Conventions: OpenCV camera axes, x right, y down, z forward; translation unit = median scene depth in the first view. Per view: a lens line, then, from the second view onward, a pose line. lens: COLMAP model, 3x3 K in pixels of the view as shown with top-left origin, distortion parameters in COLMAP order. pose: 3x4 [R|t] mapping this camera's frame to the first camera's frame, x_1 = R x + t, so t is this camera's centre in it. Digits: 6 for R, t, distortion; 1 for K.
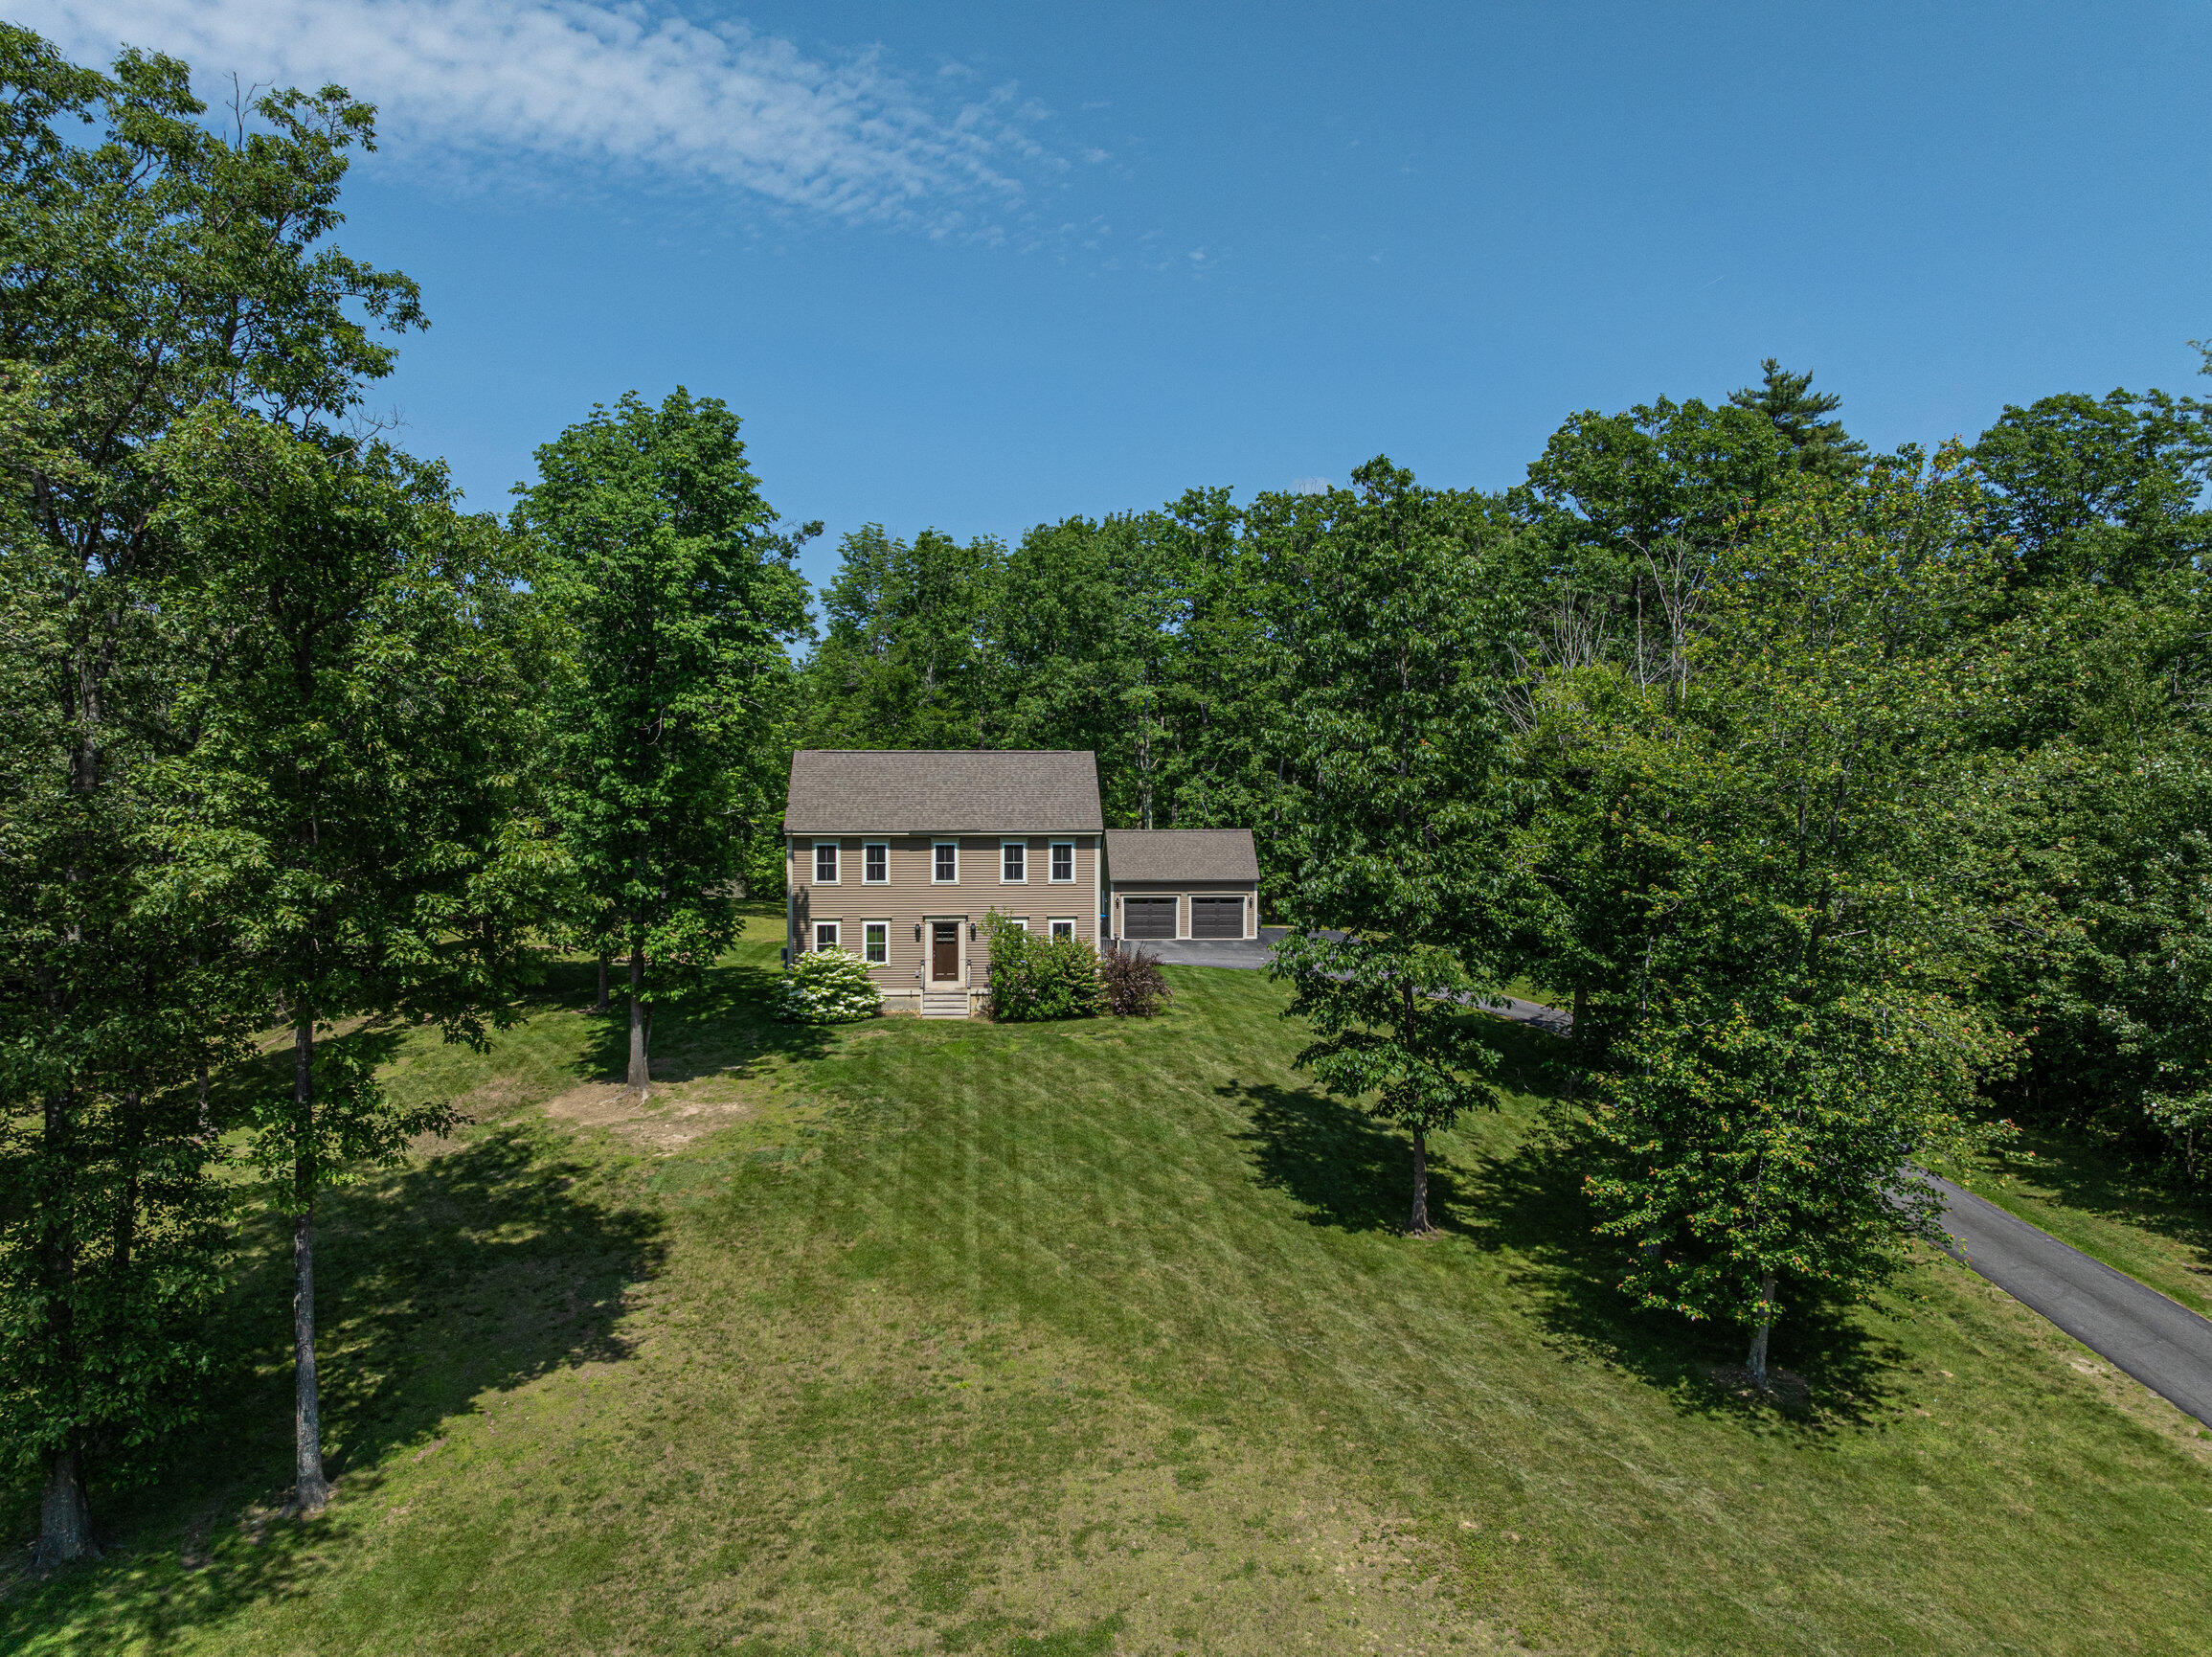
lens RADIAL K [[1555.5, 0, 1108.8], [0, 1555.5, 821.0], [0, 0, 1]] dist [-0.038046, 0.000509]
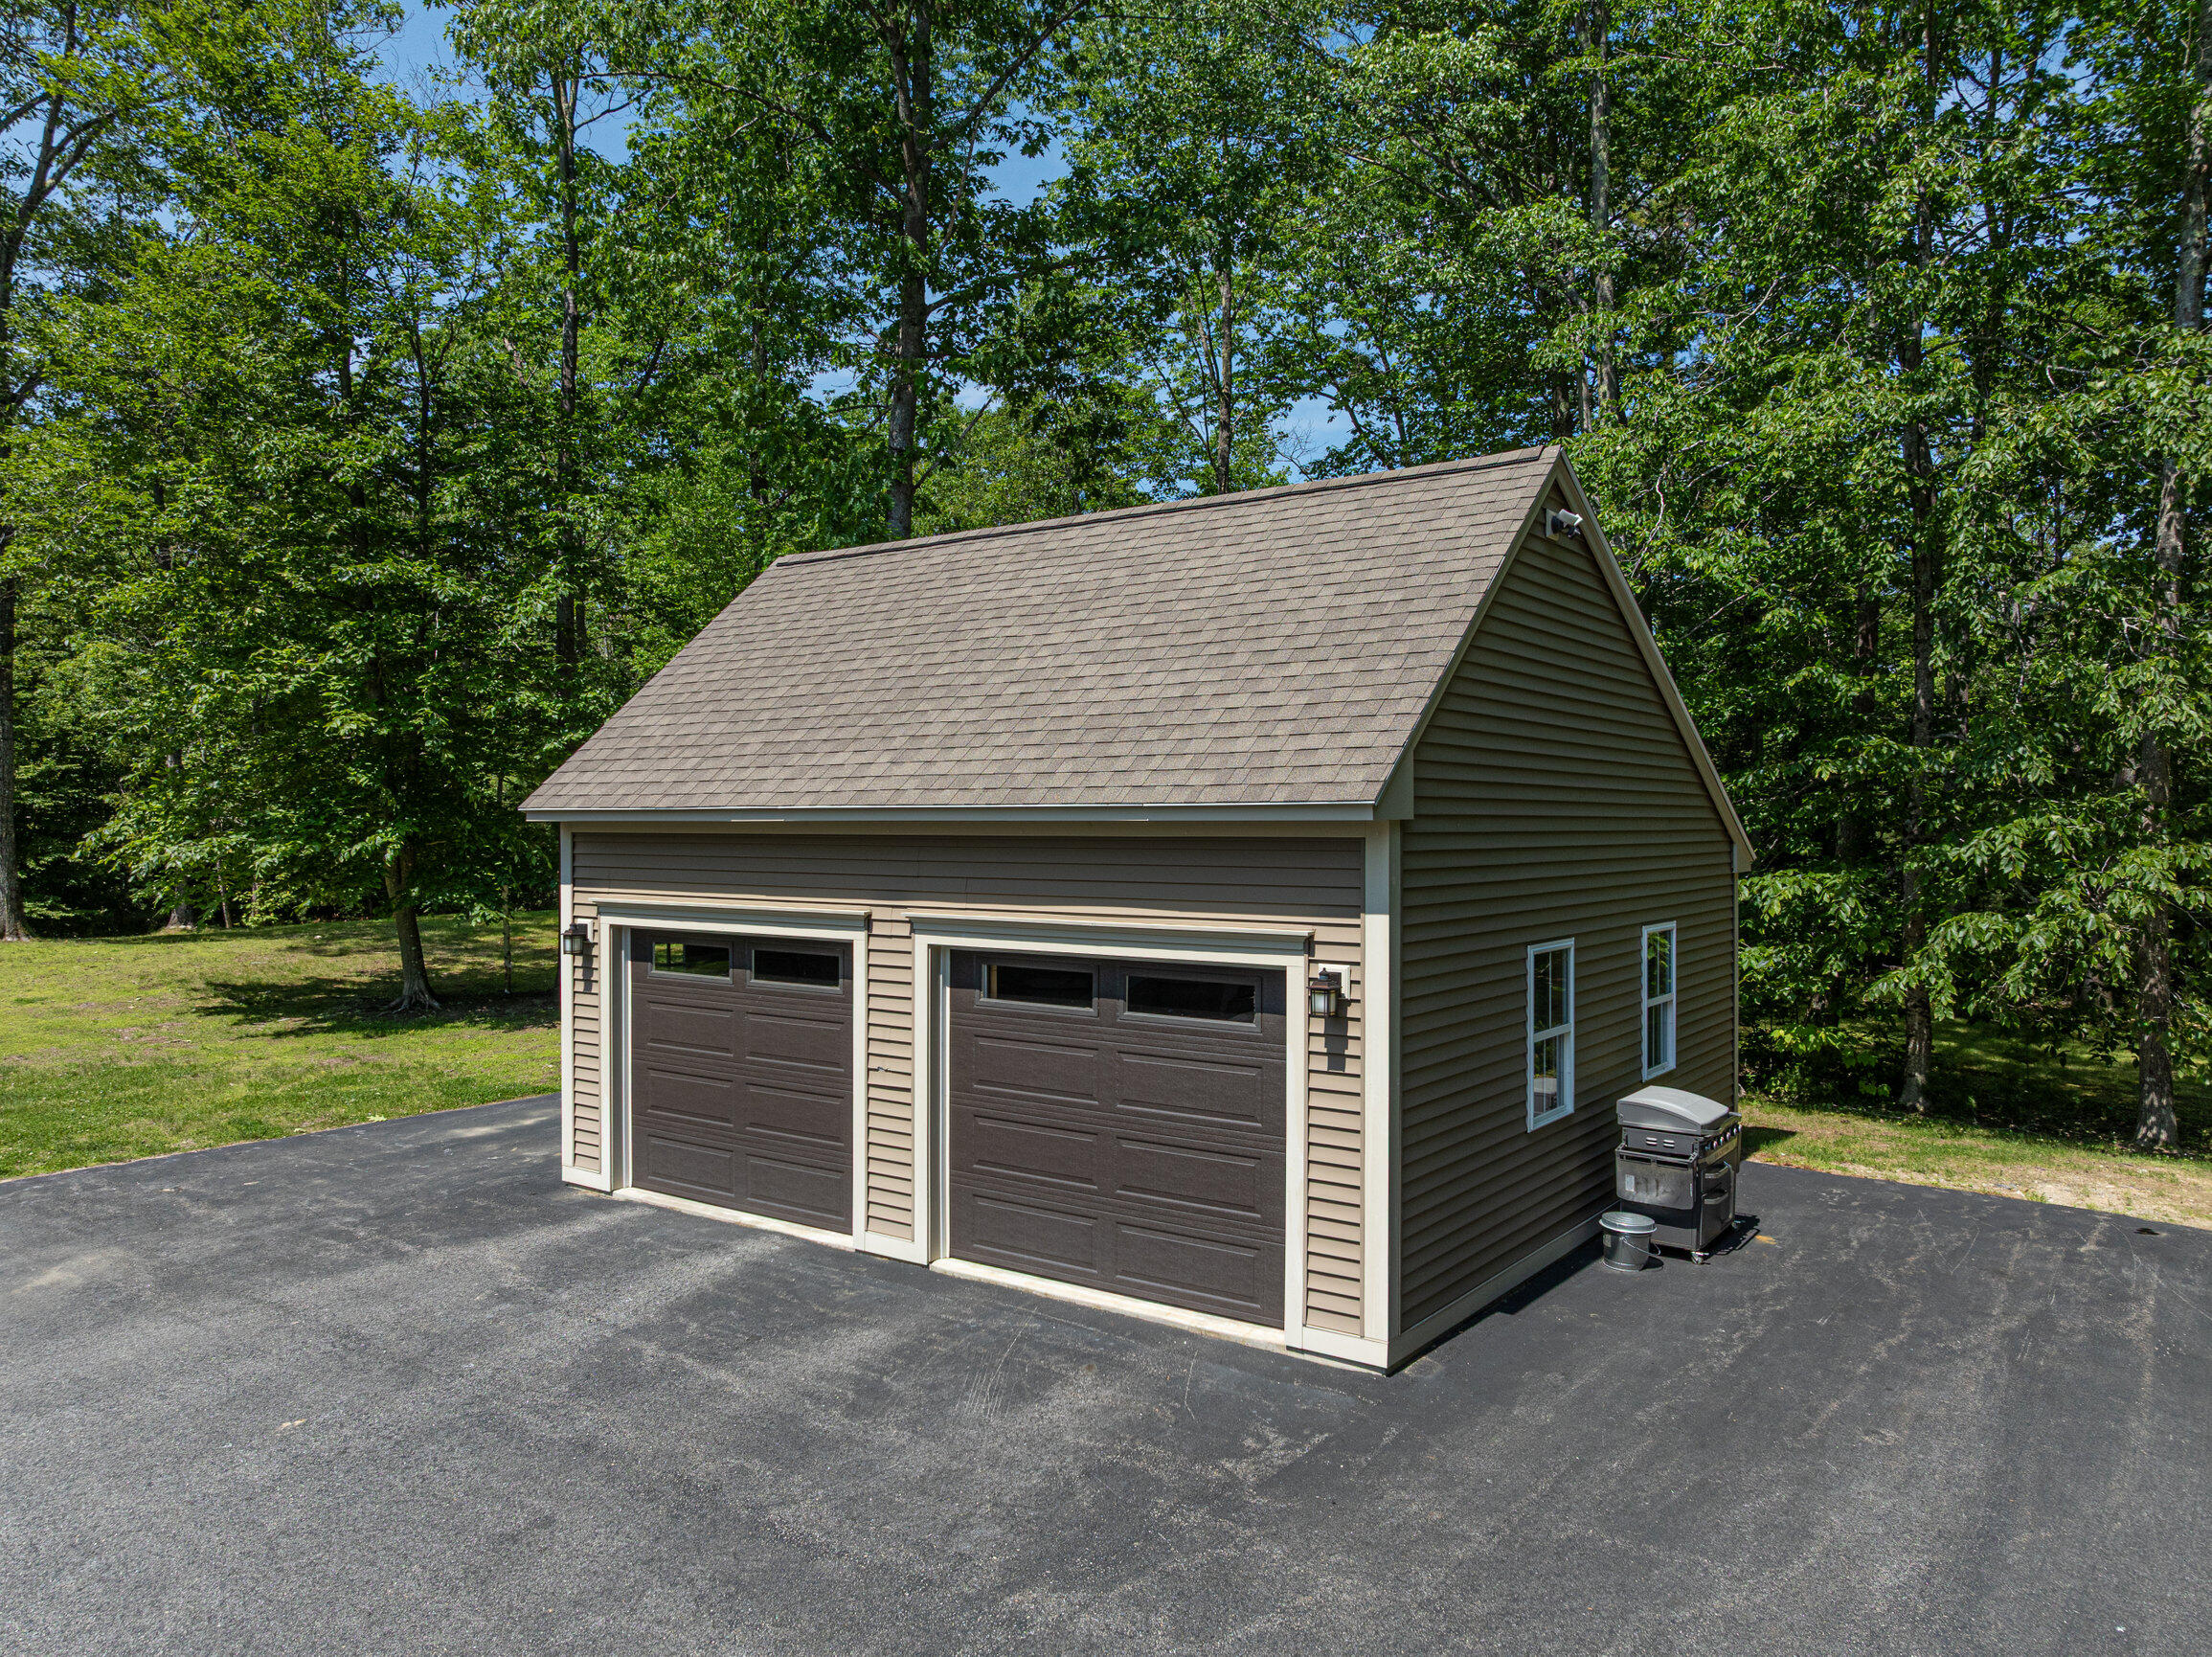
lens RADIAL K [[1555.5, 0, 1107.1], [0, 1555.5, 823.6], [0, 0, 1]] dist [-0.038046, 0.000509]
pose [[0.752776, -0.000813, -0.658276, 0.304209], [-0.017306, 0.999629, -0.021026, 0.082789], [0.658049, 0.027220, 0.752483, 1.826694]]
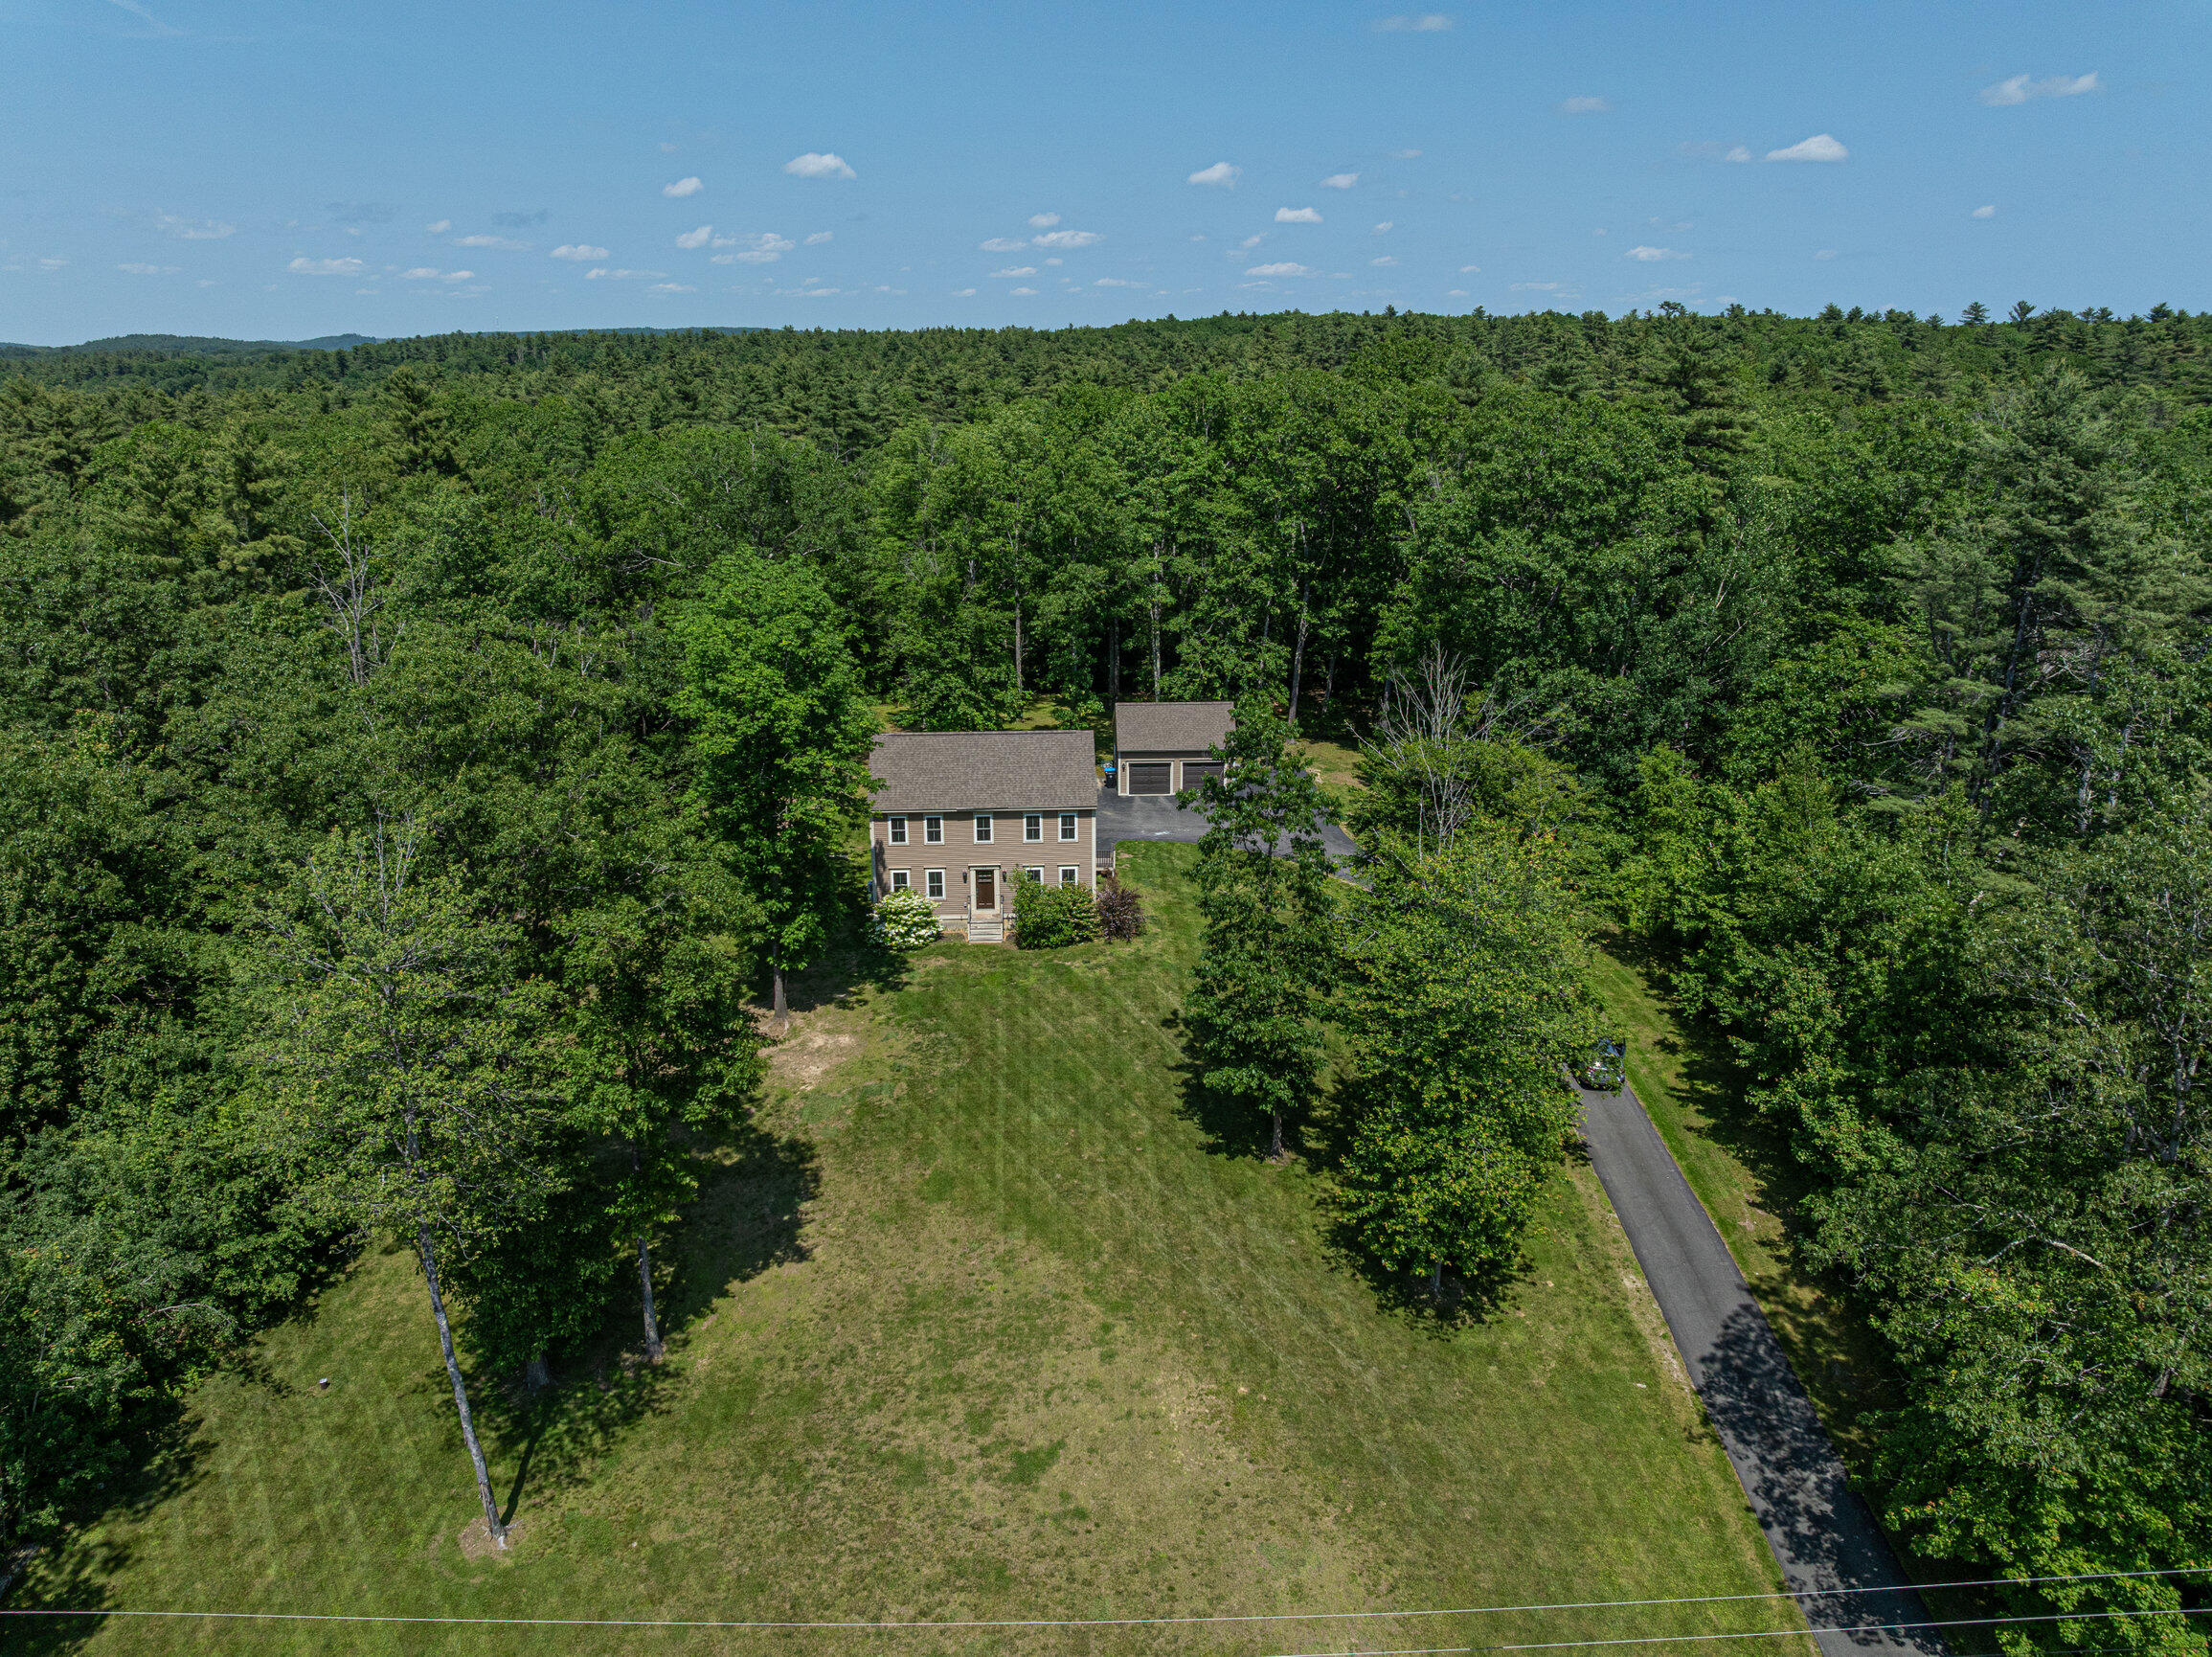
lens RADIAL K [[1555.5, 0, 1108.6], [0, 1555.5, 808.4], [0, 0, 1]] dist [-0.038046, 0.000509]
pose [[0.999363, 0.008743, -0.034599, 0.075259], [0.000544, 0.965676, 0.259750, -0.487312], [0.035683, -0.259603, 0.965056, -0.459121]]
